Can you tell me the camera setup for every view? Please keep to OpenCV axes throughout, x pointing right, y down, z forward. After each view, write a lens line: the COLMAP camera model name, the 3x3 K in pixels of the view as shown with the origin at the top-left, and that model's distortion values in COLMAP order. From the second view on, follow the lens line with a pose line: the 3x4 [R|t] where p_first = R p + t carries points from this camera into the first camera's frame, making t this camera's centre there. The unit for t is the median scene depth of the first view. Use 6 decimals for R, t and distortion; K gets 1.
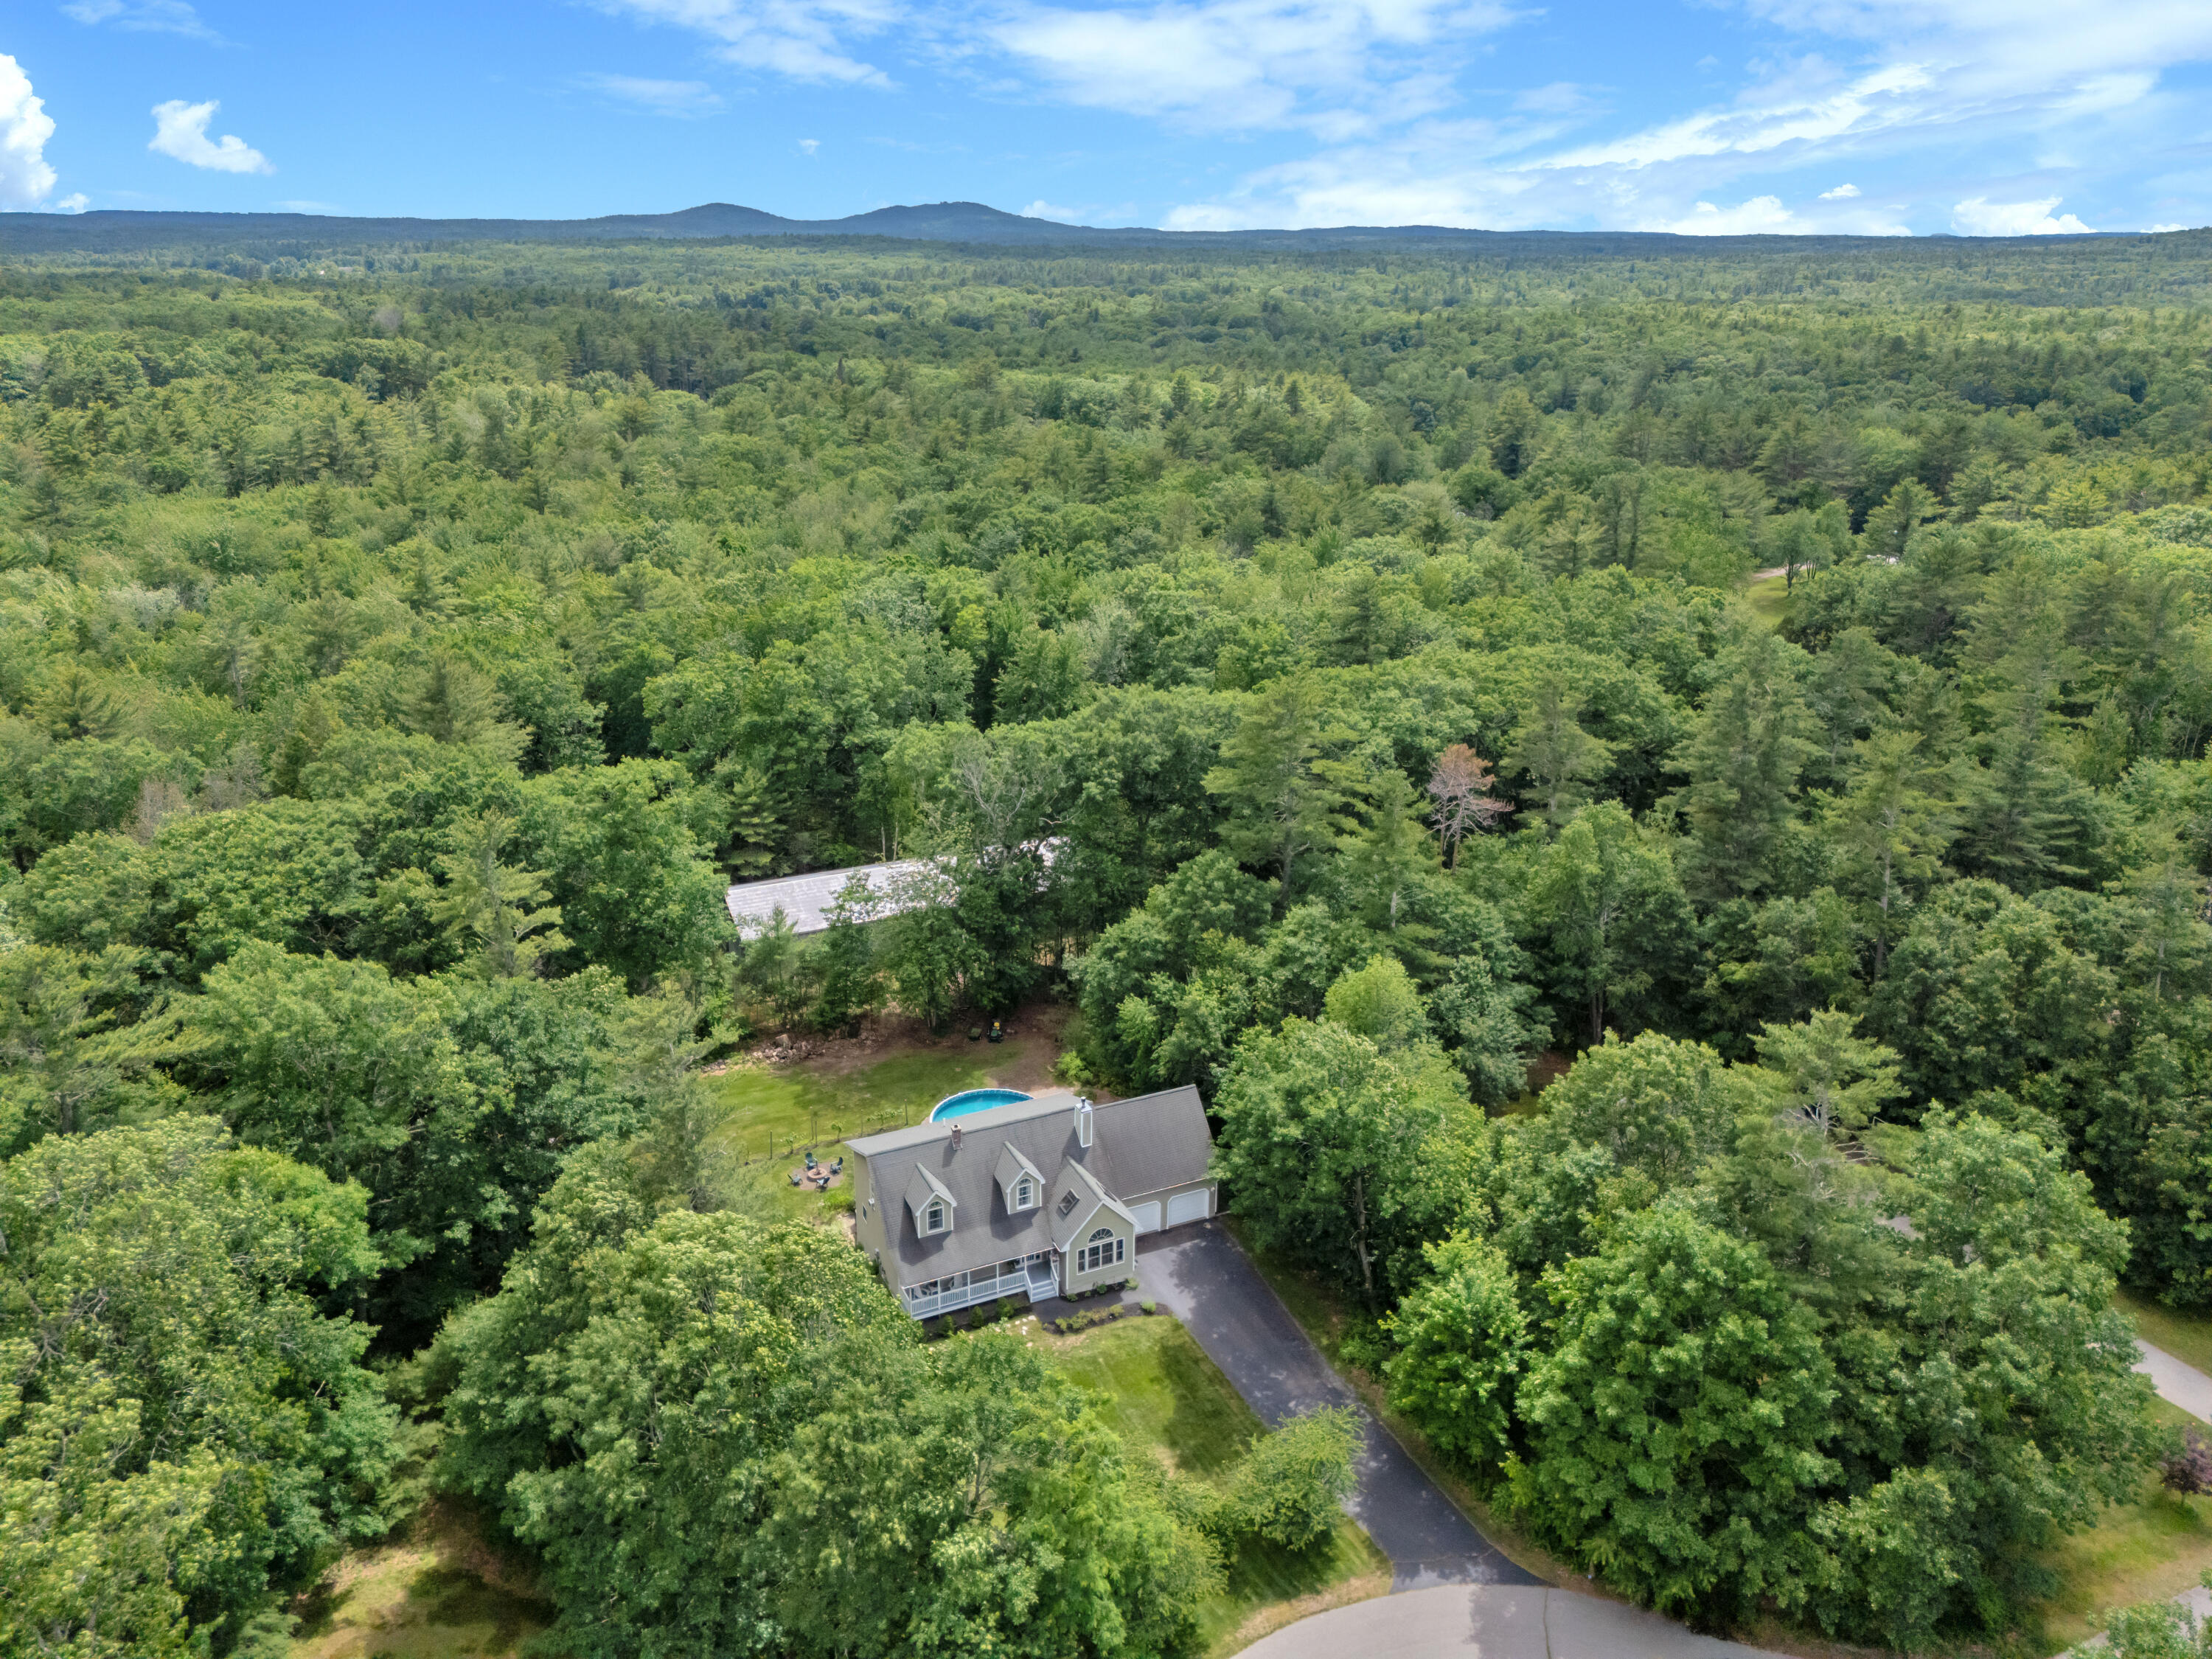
lens RADIAL K [[1612.2, 0, 1111.6], [0, 1612.2, 823.9], [0, 0, 1]] dist [0.105018, -0.136083]
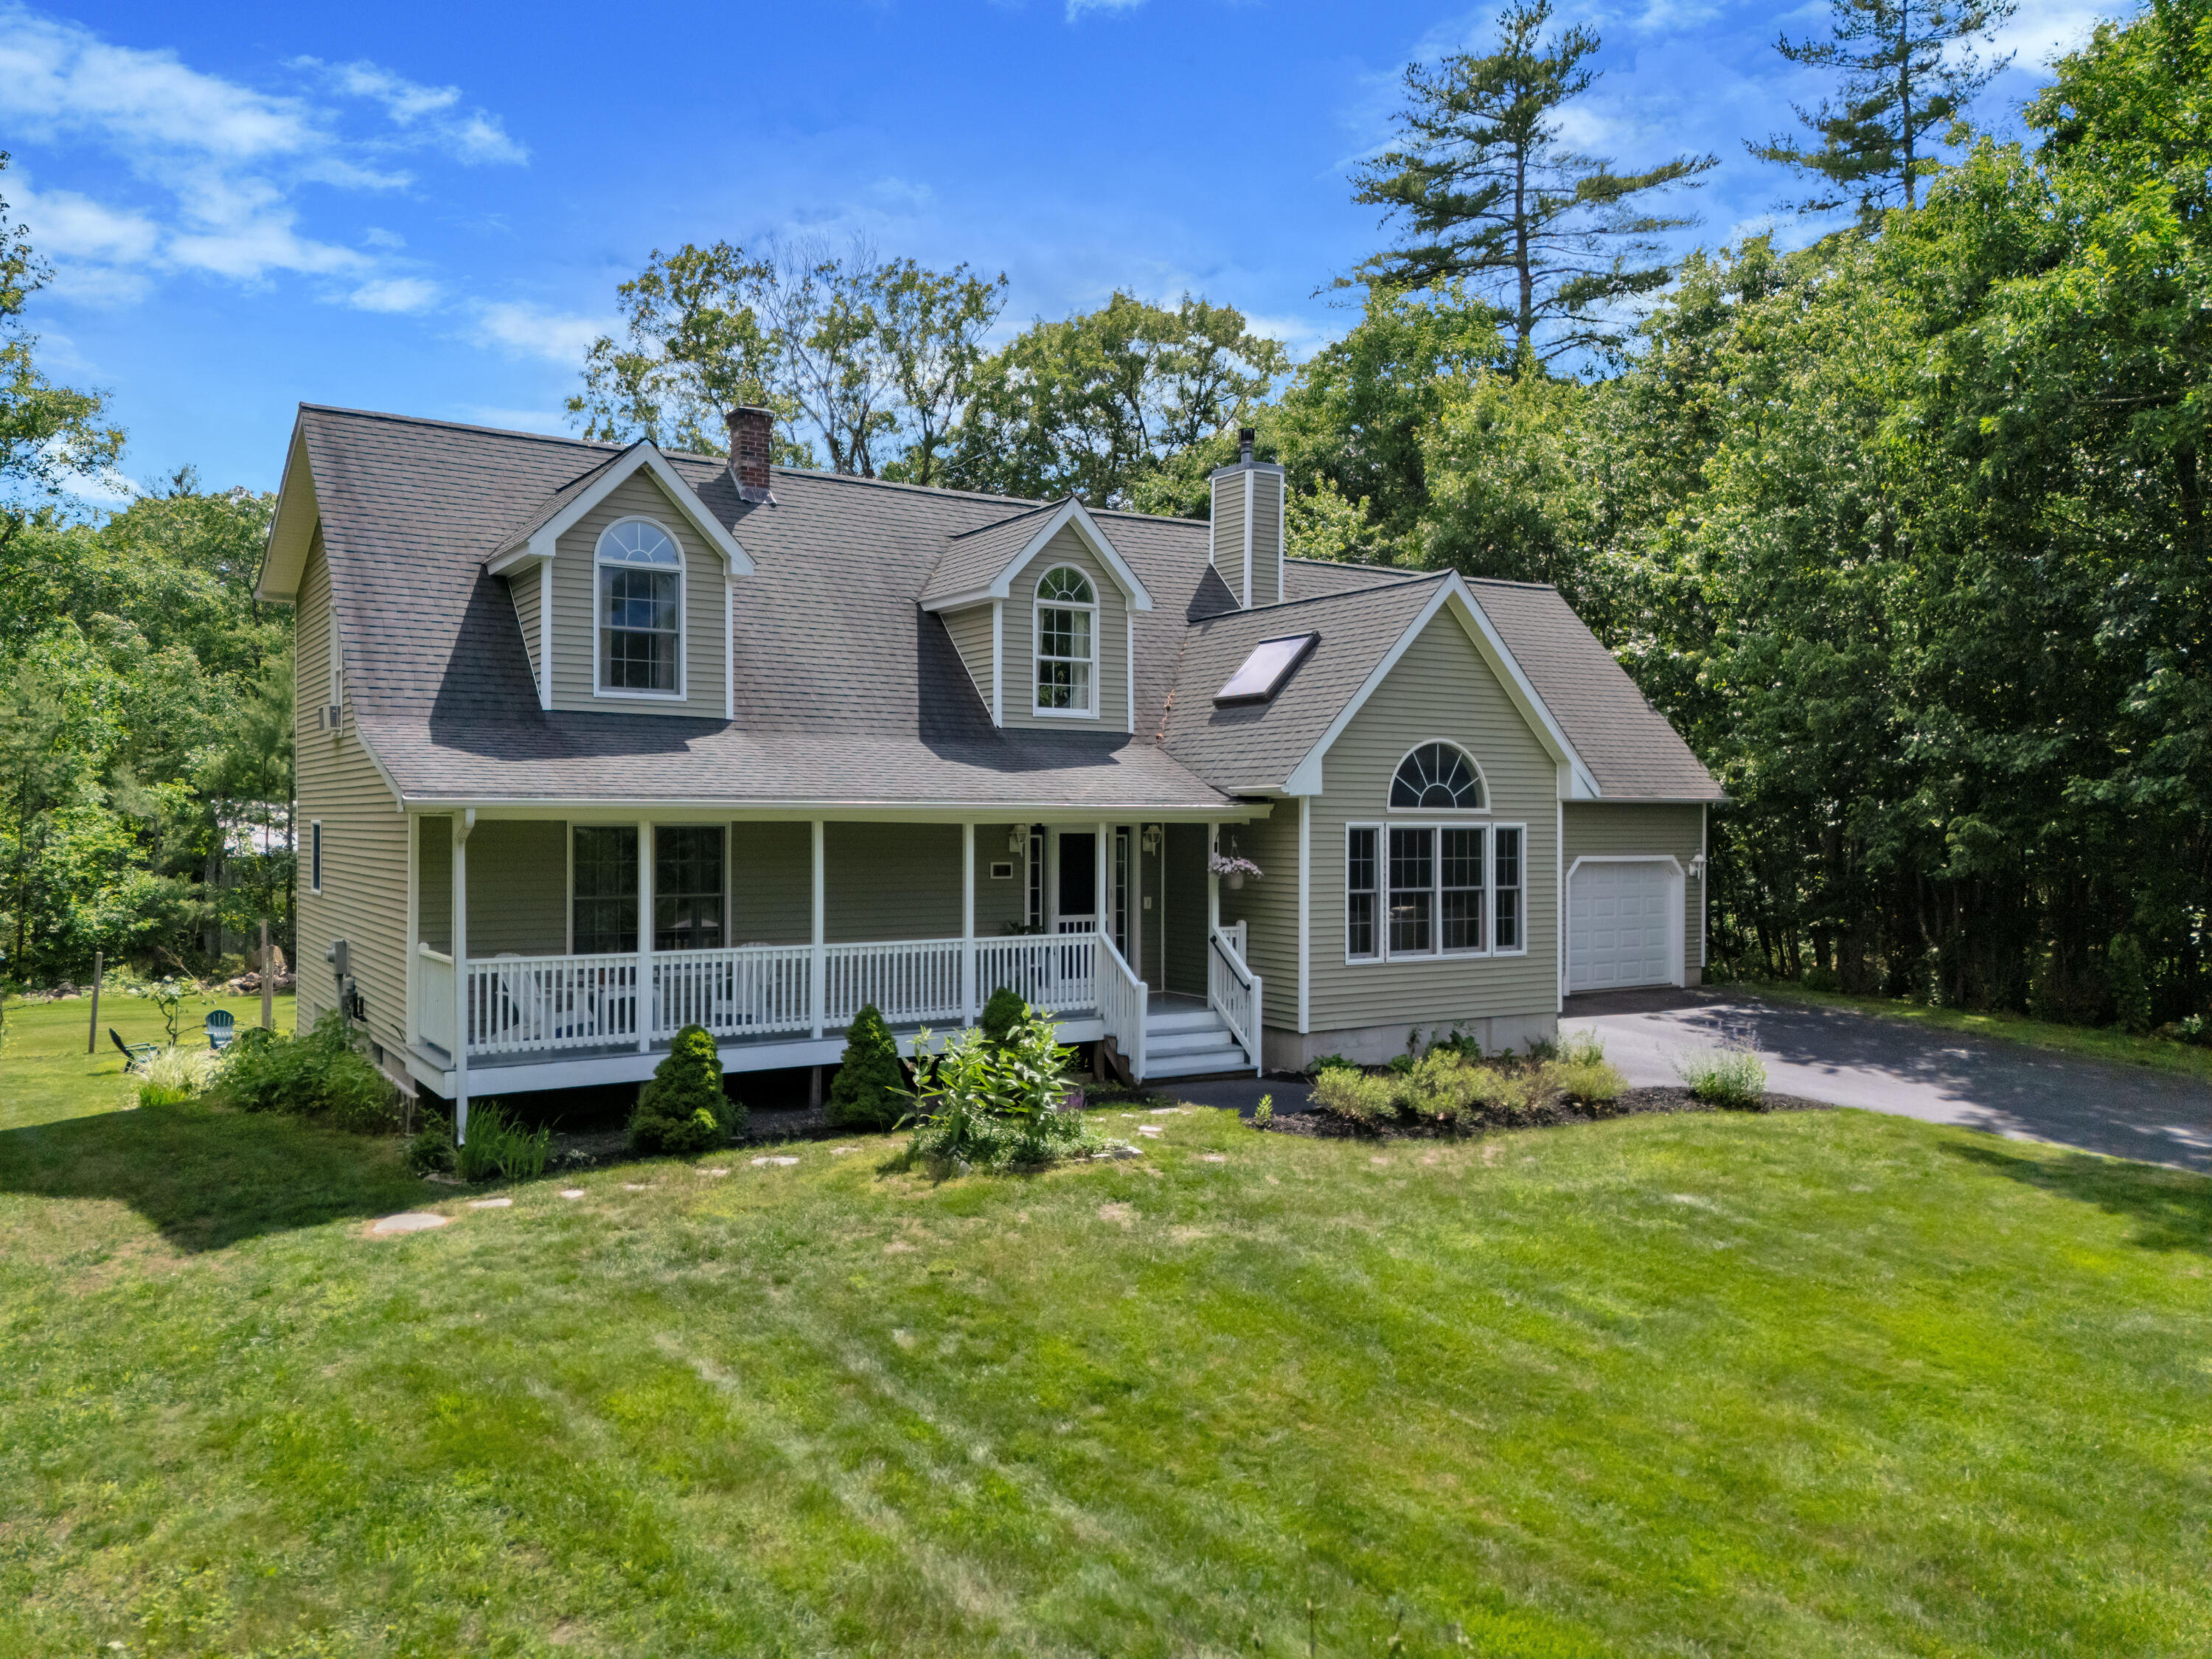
lens RADIAL K [[1621.2, 0, 1106.0], [0, 1621.2, 829.5], [0, 0, 1]] dist [0.070285, -0.061824]
pose [[0.990195, -0.000091, 0.139694, -0.079630], [0.046073, 0.944259, -0.325964, 0.325249], [-0.131877, 0.329204, 0.935004, 0.800320]]
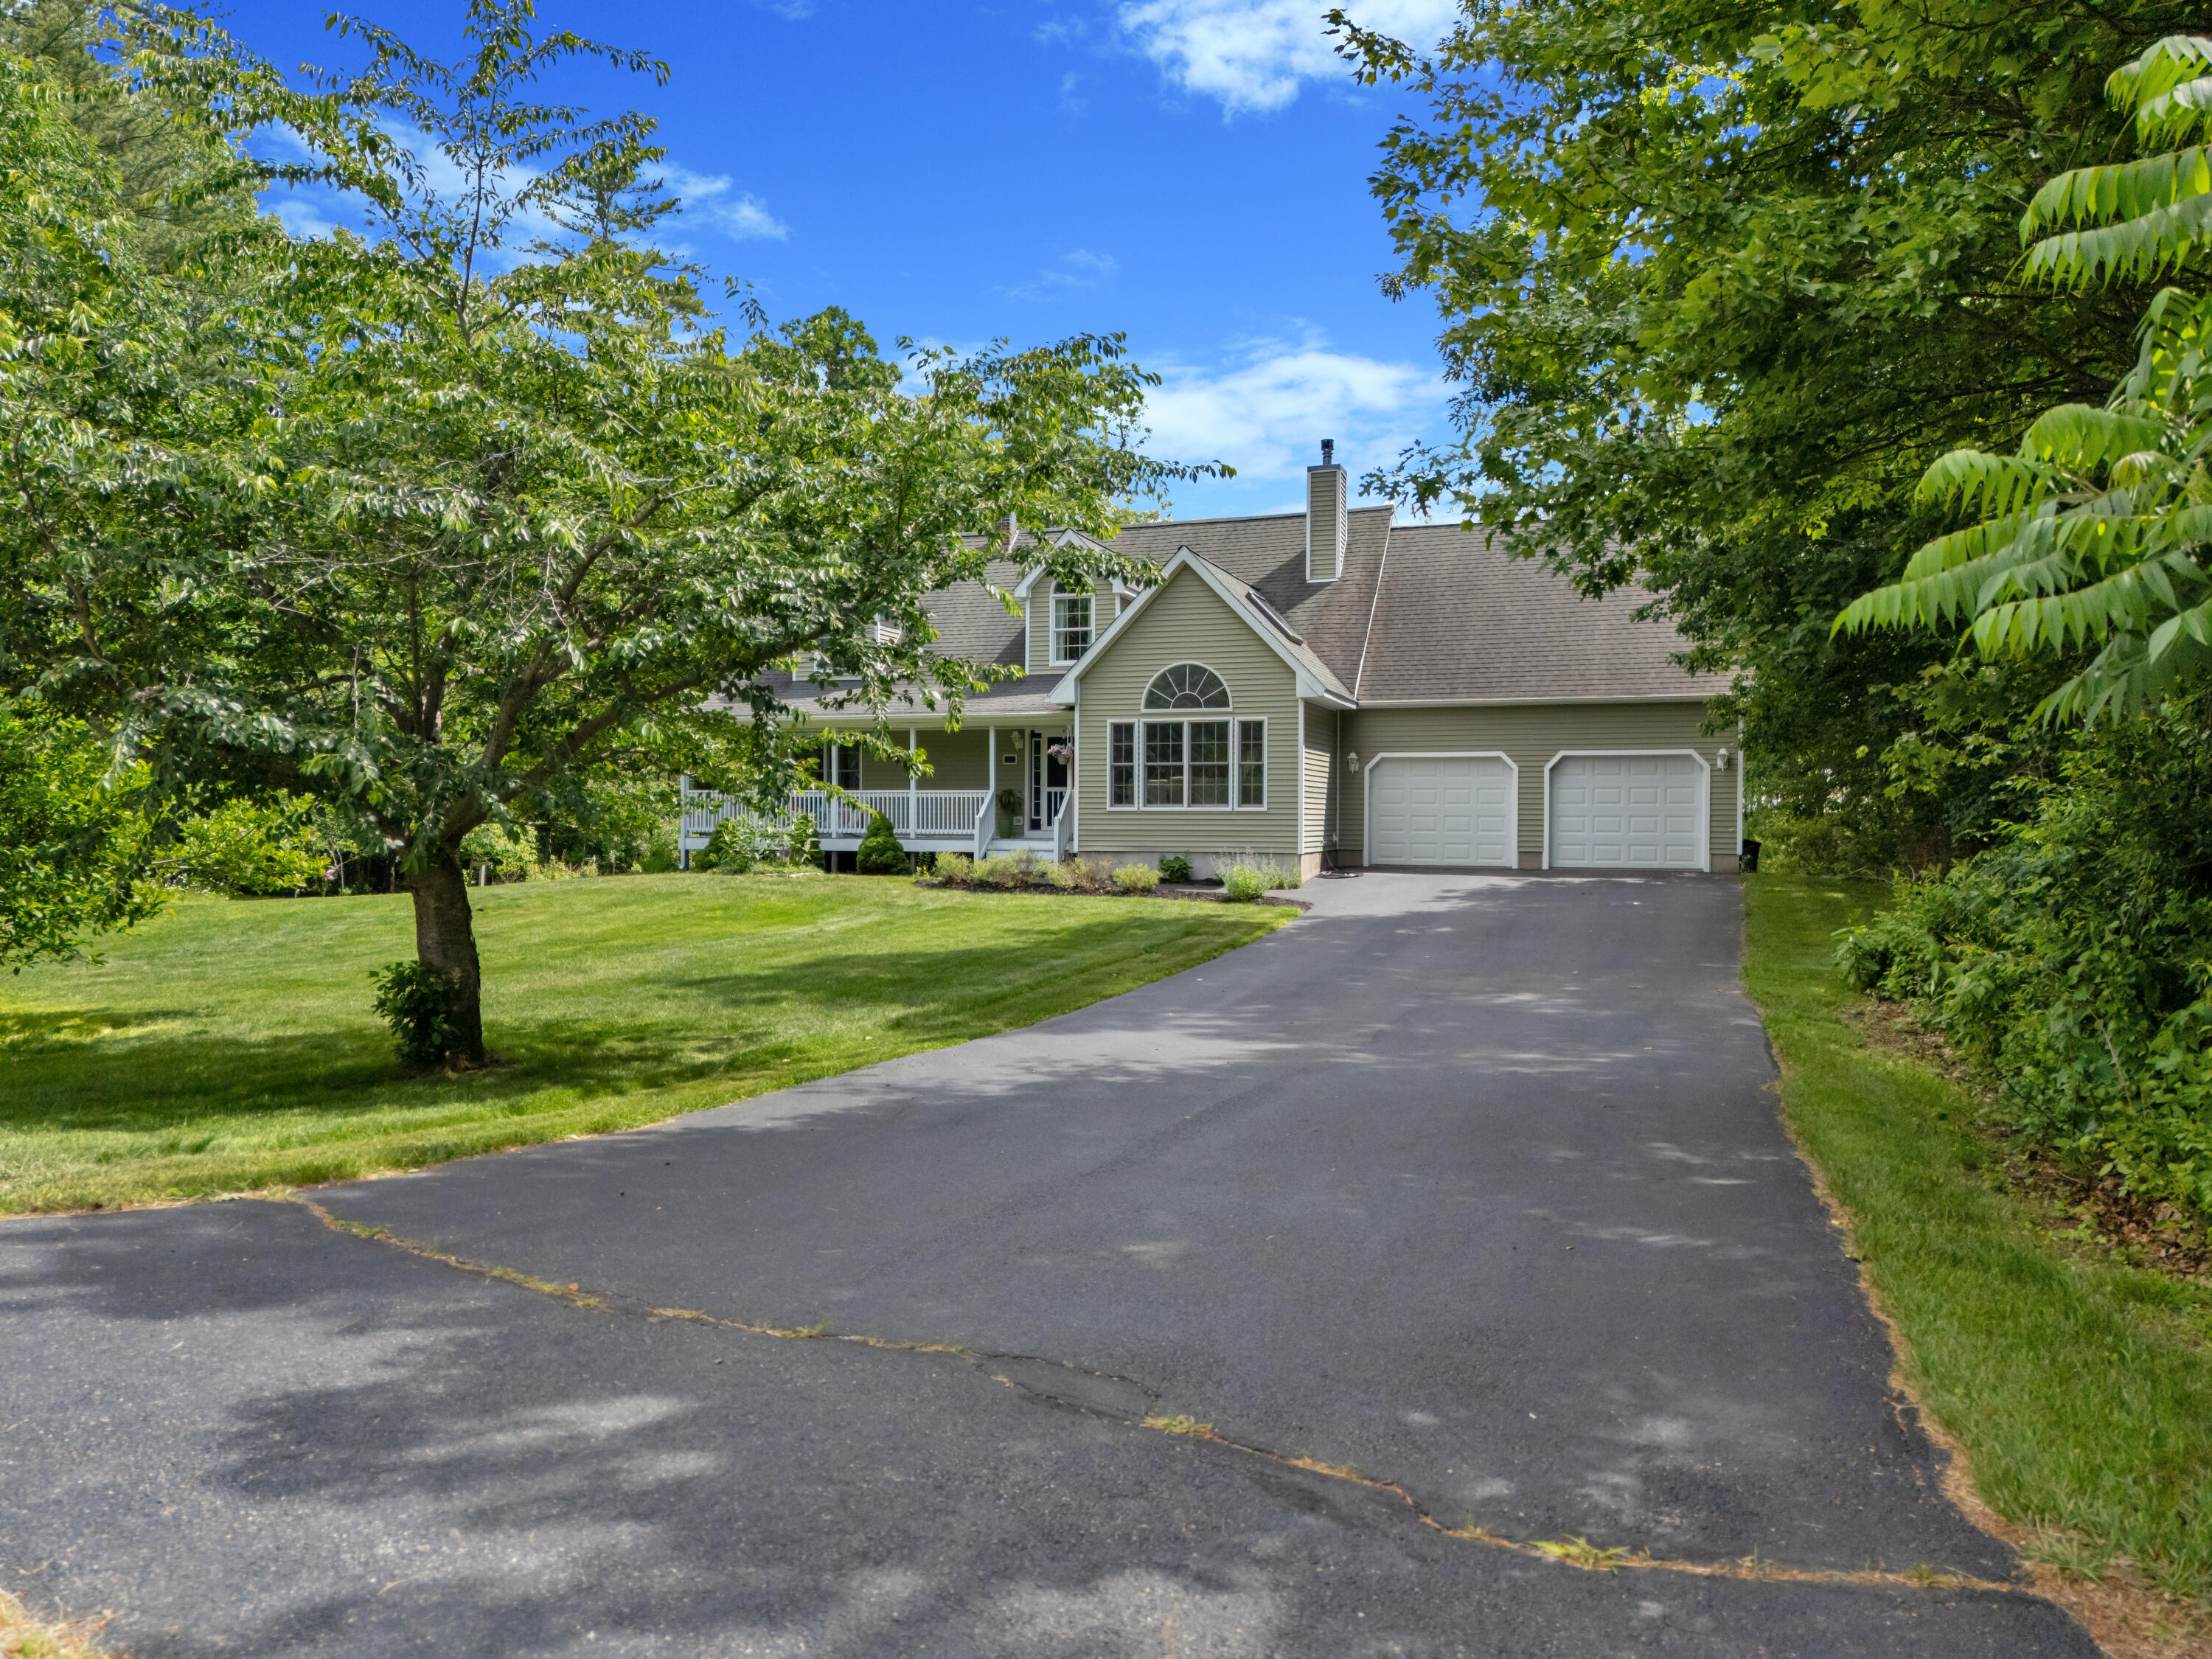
lens RADIAL K [[1637.6, 0, 1102.1], [0, 1637.6, 809.4], [0, 0, 1]] dist [0.071629, 0.000744]
pose [[0.720324, -0.004516, -0.693623, 0.202152], [-0.231535, 0.941059, -0.246574, 0.355570], [0.653854, 0.338211, 0.676822, 0.774085]]
